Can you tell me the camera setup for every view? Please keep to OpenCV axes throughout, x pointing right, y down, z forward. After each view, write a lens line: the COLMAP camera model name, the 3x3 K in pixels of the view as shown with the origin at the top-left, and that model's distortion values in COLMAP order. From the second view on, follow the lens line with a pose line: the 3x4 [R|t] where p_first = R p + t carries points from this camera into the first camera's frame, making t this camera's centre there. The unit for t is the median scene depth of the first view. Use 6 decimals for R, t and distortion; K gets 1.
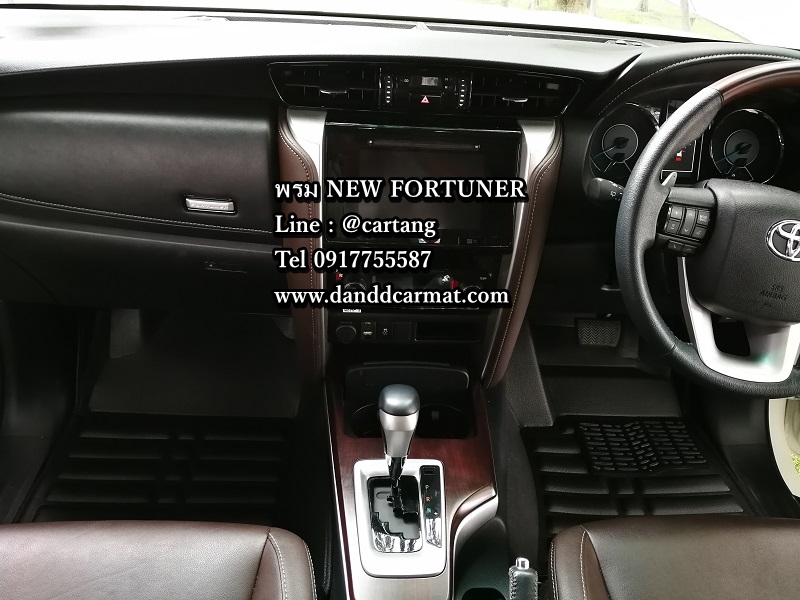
lens RADIAL K [[623.8, 0, 400.0], [0, 623.8, 300.0], [0, 0, 1]] dist [0.083056, 0.000468]
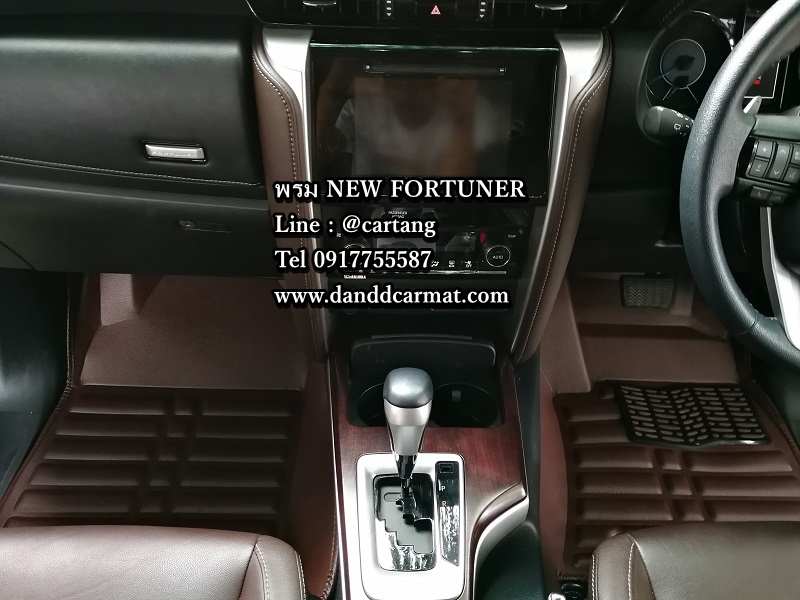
lens RADIAL K [[647.2, 0, 400.0], [0, 647.2, 300.0], [0, 0, 1]] dist [0.025027, 0.005553]
pose [[0.998884, -0.010383, -0.046082, 0.028112], [0.013853, 0.997039, 0.075645, -0.019074], [0.045160, -0.076199, 0.996069, 0.155868]]
